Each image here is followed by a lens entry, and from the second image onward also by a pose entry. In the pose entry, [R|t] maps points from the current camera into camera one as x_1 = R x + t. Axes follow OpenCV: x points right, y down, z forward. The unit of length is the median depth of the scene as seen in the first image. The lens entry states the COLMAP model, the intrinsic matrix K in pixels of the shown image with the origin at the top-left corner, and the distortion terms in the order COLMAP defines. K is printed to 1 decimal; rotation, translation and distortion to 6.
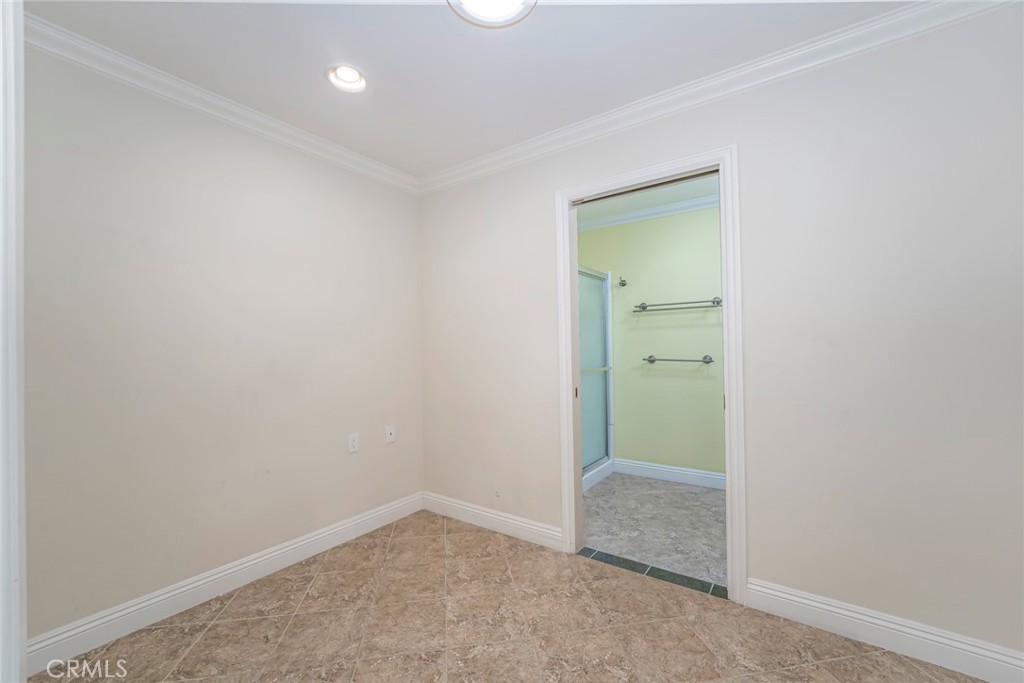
lens RADIAL K [[417.7, 0, 513.0], [0, 417.7, 339.6], [0, 0, 1]] dist [-0.011532, 0.000548]
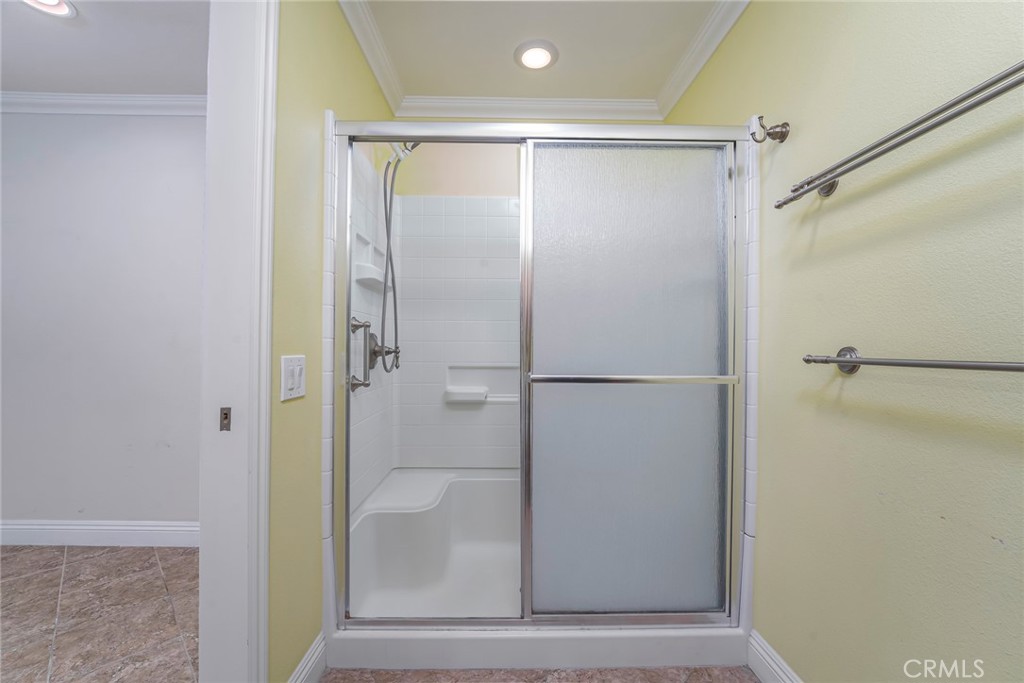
lens RADIAL K [[417.7, 0, 513.0], [0, 417.7, 339.6], [0, 0, 1]] dist [-0.011532, 0.000548]
pose [[0.595021, 0.010099, -0.803647, 0.741933], [-0.002013, 0.999937, 0.011075, 0.054136], [0.803708, -0.004973, 0.595004, 1.125522]]
